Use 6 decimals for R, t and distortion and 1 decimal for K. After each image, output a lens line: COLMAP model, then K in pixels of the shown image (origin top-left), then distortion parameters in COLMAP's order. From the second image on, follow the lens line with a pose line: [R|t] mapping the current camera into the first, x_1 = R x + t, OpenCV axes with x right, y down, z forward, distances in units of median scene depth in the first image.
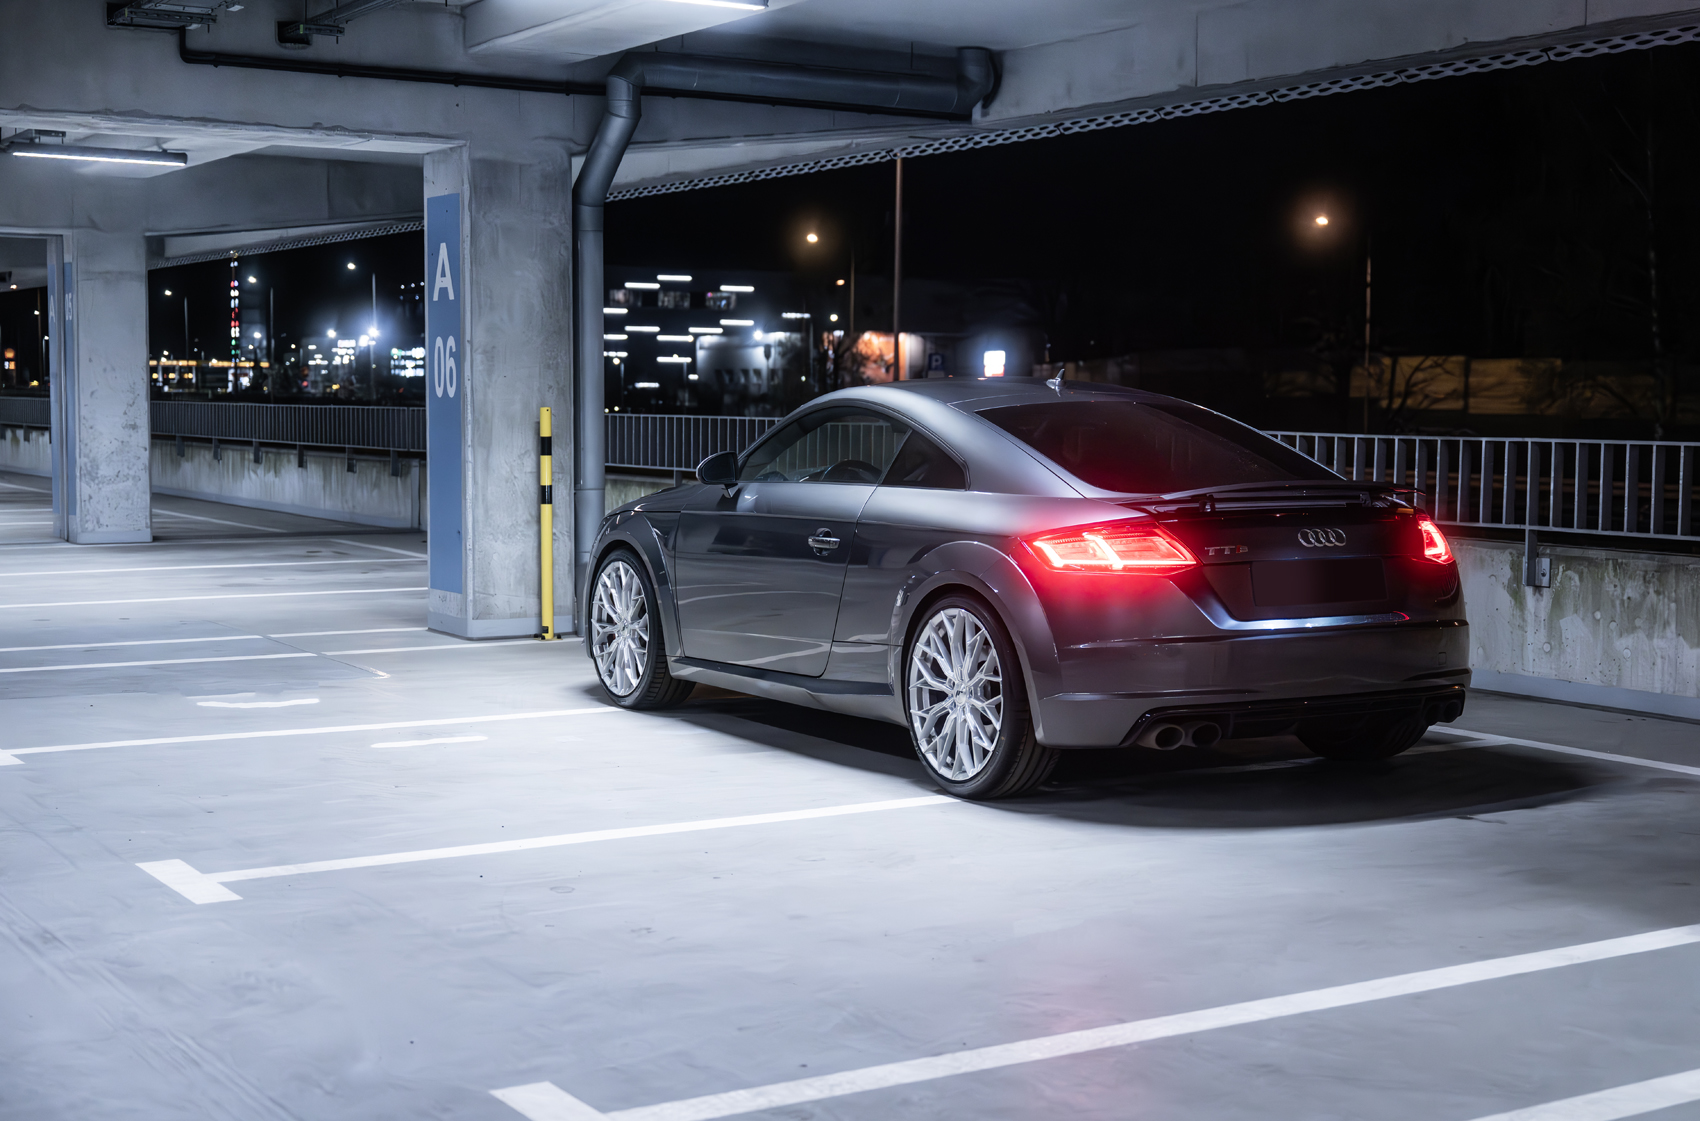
lens RADIAL K [[2366.7, 0, 899.7], [0, 2366.7, 595.9], [0, 0, 1]] dist [0.001101, 0.044811]
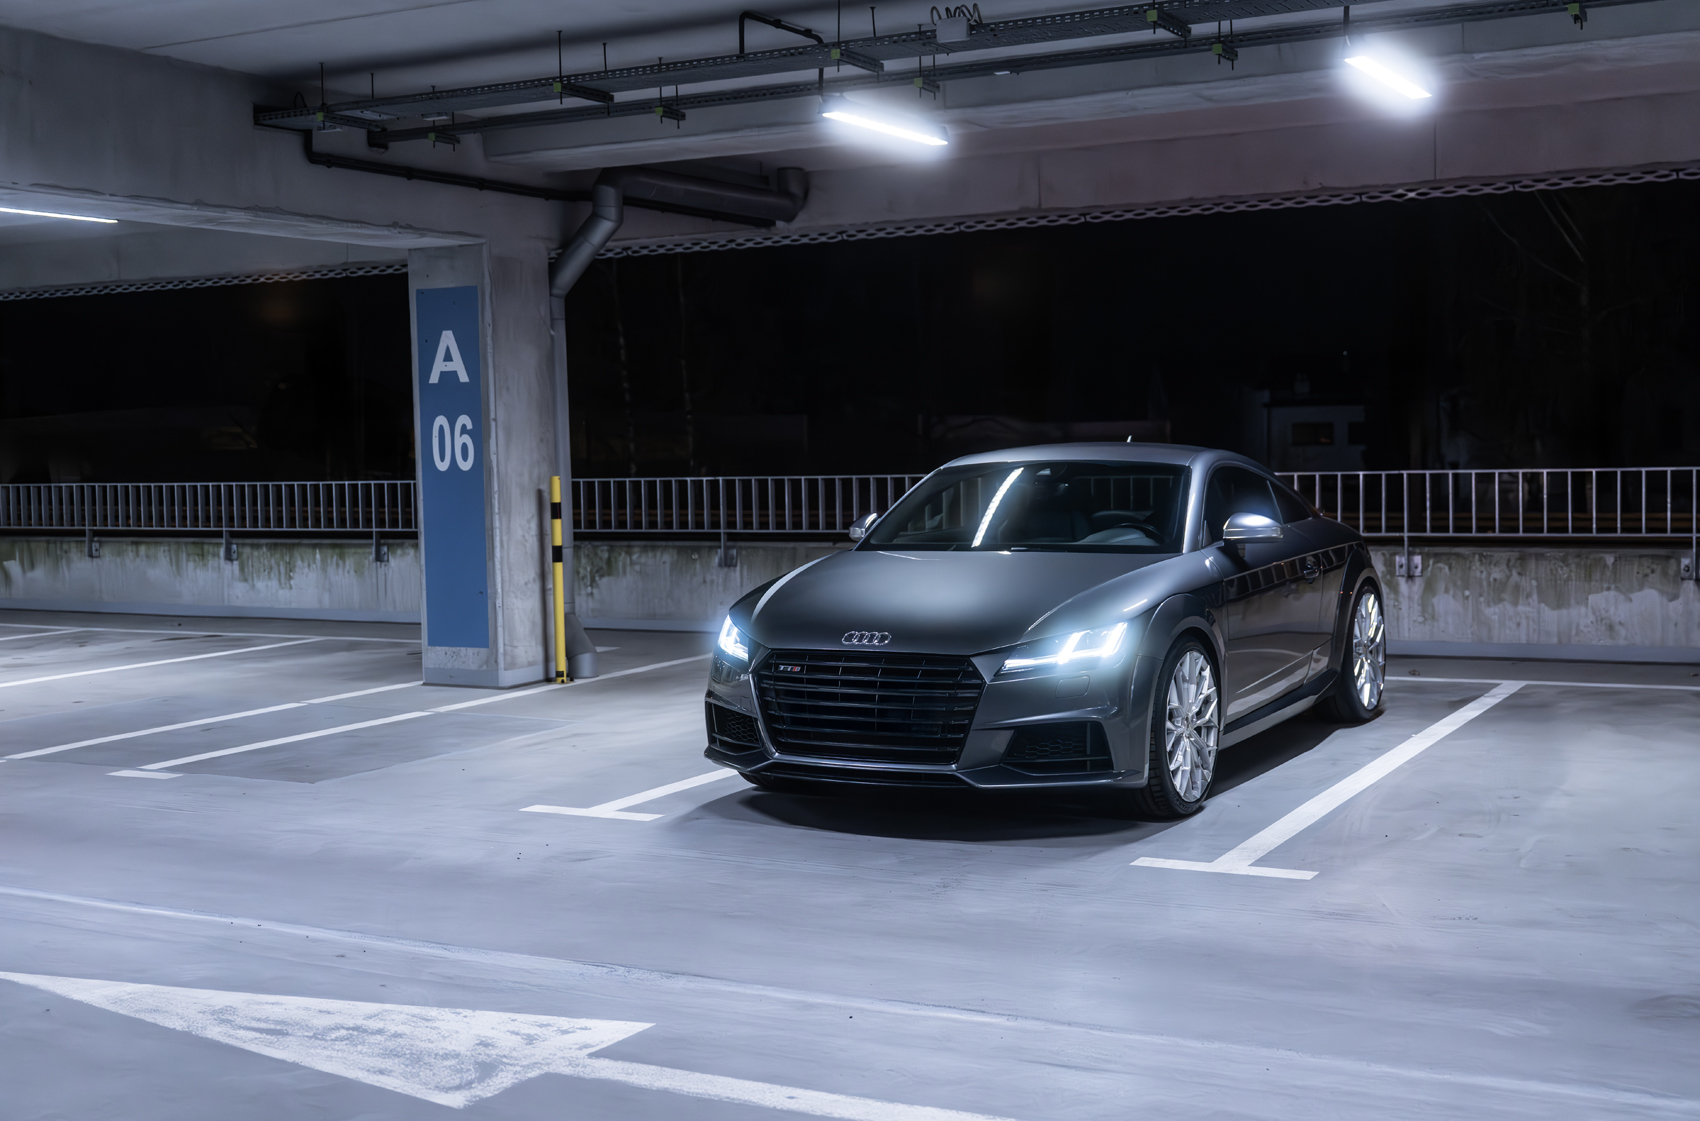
lens RADIAL K [[2040.9, 0, 850.0], [0, 2040.9, 560.5], [0, 0, 1]] dist [-0.006129, 0.020240]
pose [[0.870589, -0.057345, 0.488658, -0.500573], [0.070315, 0.997491, -0.008216, -0.021904], [-0.486961, 0.041513, 0.872437, 0.088091]]
